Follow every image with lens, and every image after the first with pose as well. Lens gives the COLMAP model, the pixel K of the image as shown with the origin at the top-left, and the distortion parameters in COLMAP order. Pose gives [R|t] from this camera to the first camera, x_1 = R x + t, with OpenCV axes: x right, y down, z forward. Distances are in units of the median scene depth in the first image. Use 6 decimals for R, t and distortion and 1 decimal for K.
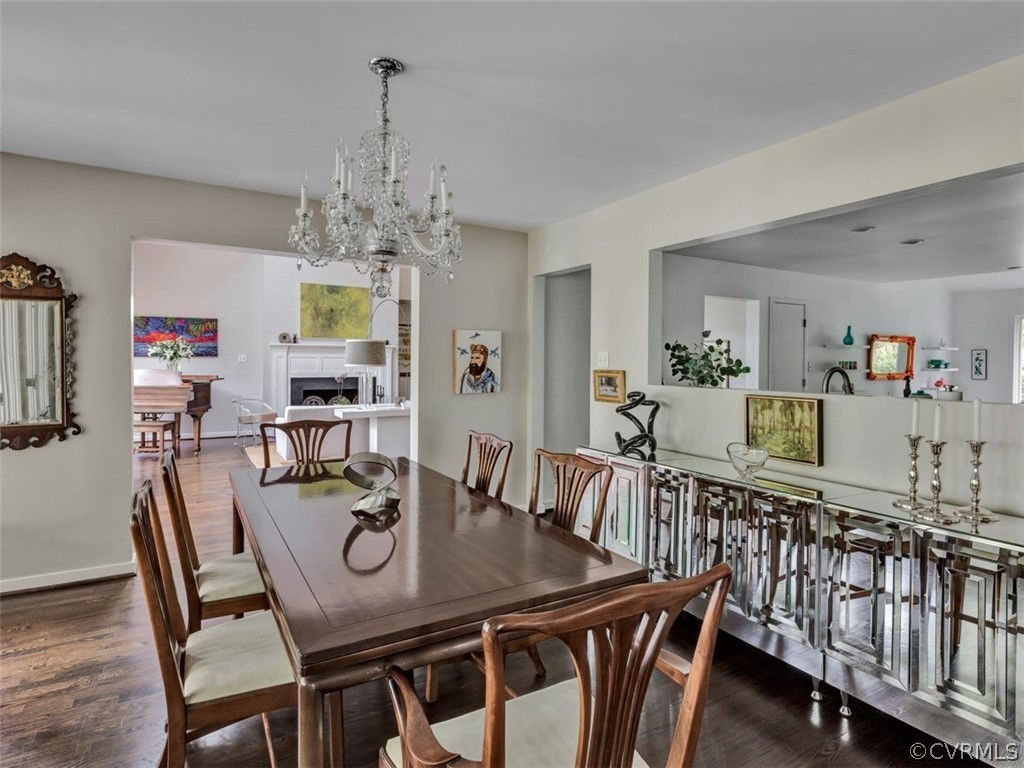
lens RADIAL K [[559.0, 0, 512.9], [0, 559.0, 376.8], [0, 0, 1]] dist [-0.000414, -0.000069]
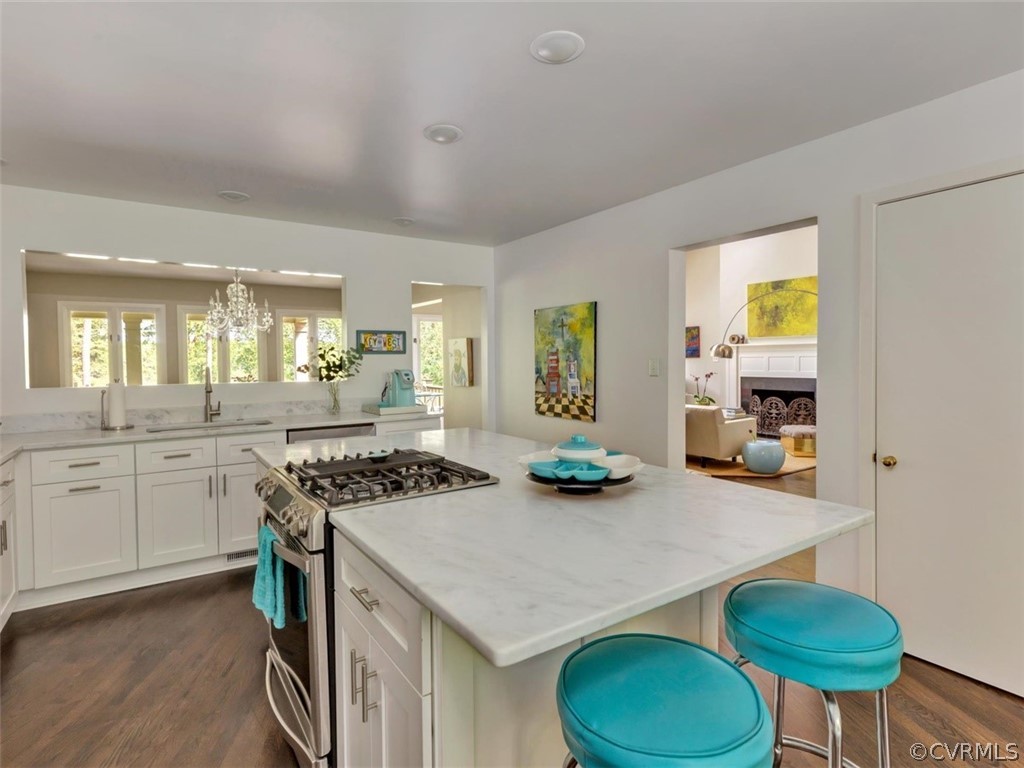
lens RADIAL K [[559.0, 0, 512.9], [0, 559.0, 376.8], [0, 0, 1]] dist [-0.000414, -0.000069]
pose [[0.055391, 0.022427, -0.998213, 0.619836], [-0.020973, 0.999553, 0.021294, -0.011263], [0.998244, 0.019756, 0.055836, 0.508677]]
